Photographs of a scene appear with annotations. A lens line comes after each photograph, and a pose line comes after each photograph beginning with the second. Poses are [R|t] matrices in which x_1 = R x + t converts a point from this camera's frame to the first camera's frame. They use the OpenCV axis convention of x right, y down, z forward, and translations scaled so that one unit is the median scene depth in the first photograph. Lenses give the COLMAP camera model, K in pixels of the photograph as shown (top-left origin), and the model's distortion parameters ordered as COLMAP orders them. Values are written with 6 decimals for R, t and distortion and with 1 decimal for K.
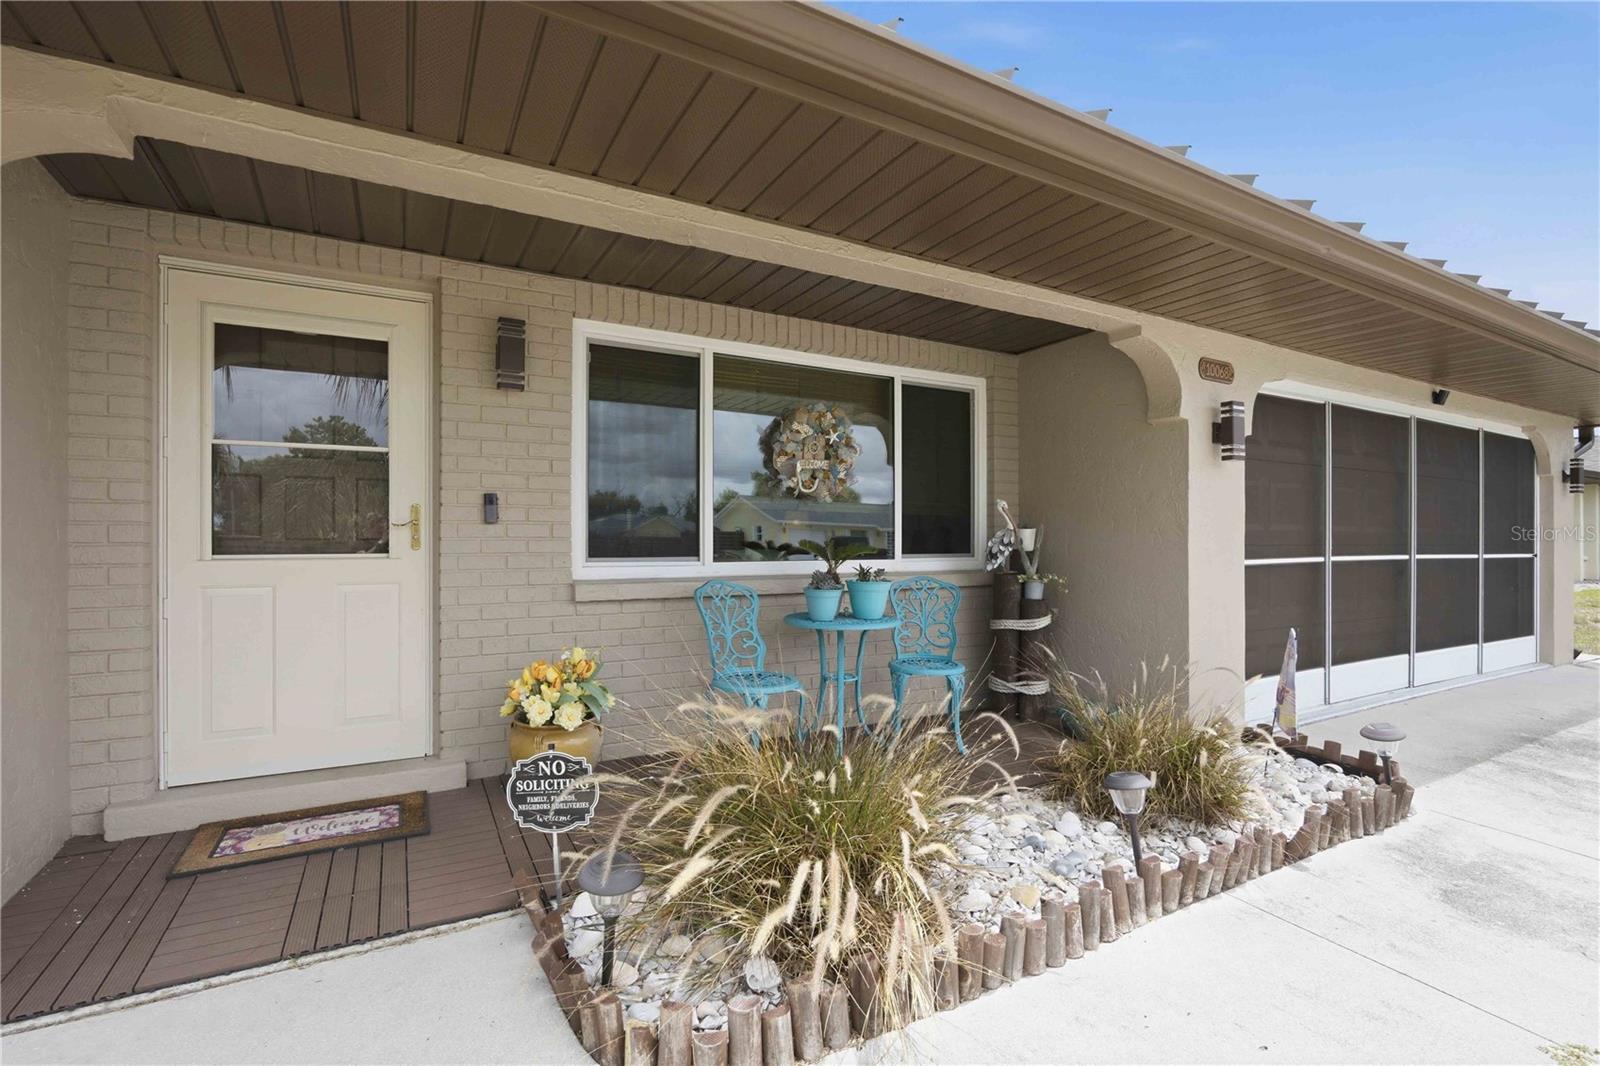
lens RADIAL K [[723.8, 0, 802.4], [0, 723.8, 537.9], [0, 0, 1]] dist [-0.000301, -0.000007]
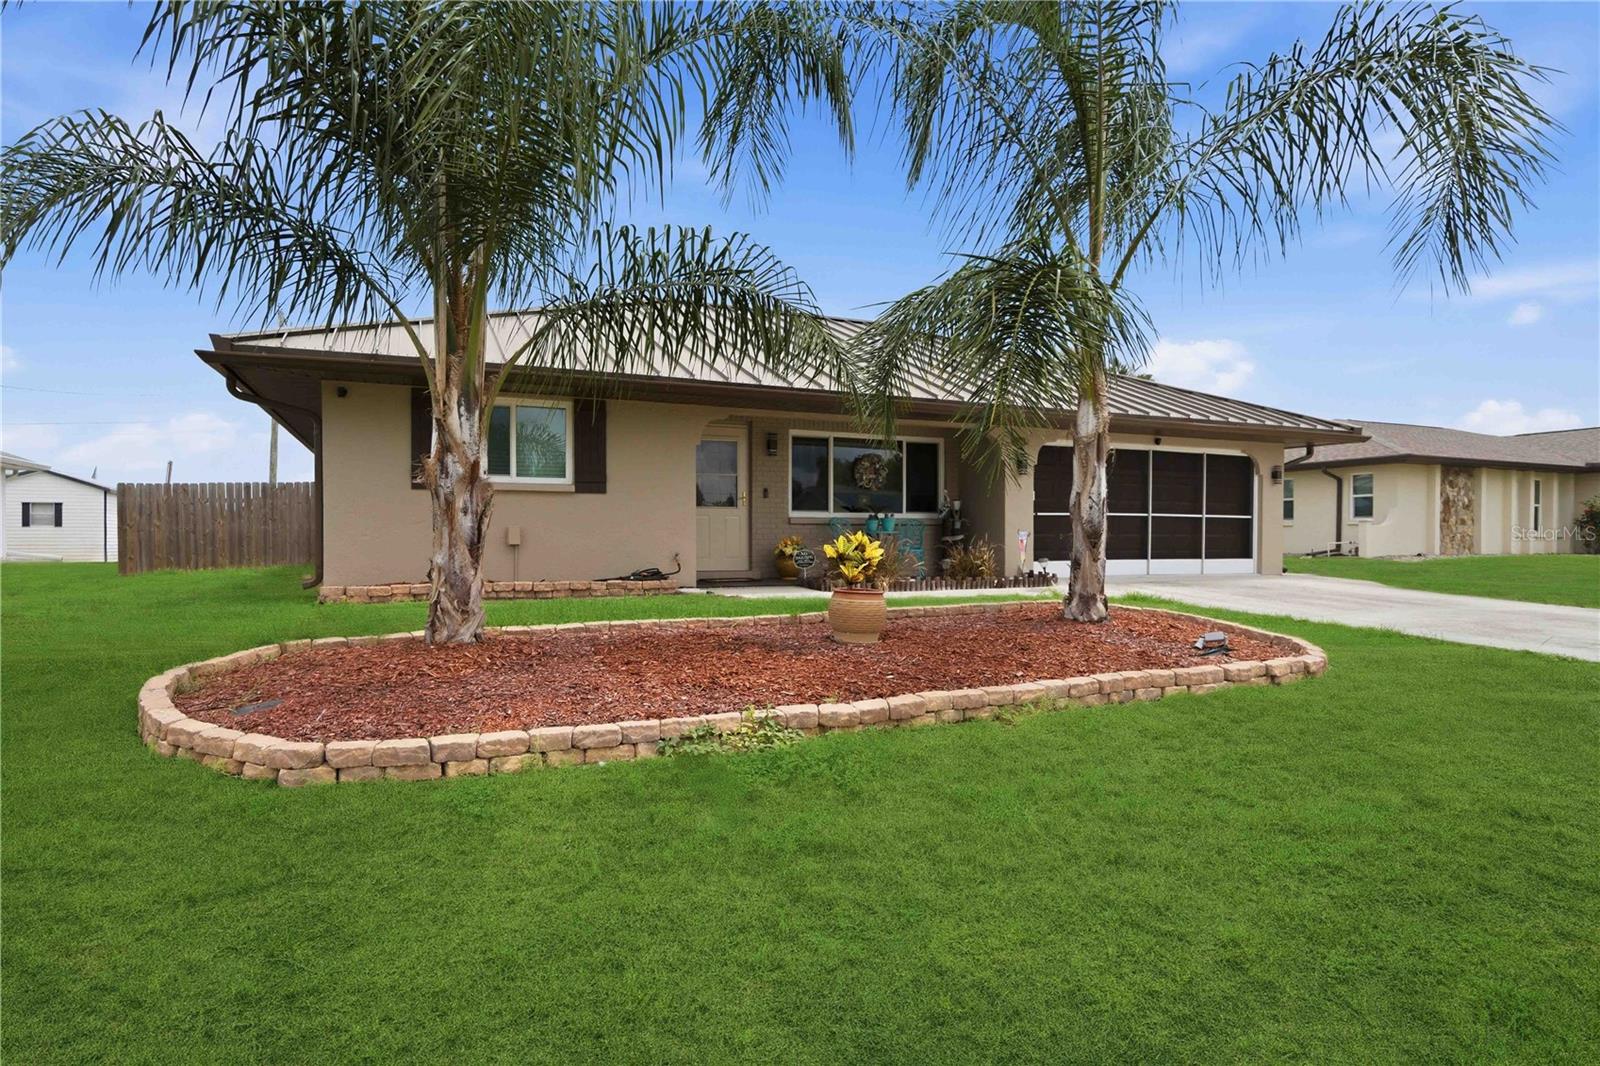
lens RADIAL K [[876.9, 0, 801.2], [0, 876.9, 535.7], [0, 0, 1]] dist [0.000659, 0.000011]
pose [[0.995920, 0.003484, -0.090175, 0.053728], [-0.002549, 0.999942, 0.010479, 0.078842], [0.090206, -0.010207, 0.995871, -2.114362]]
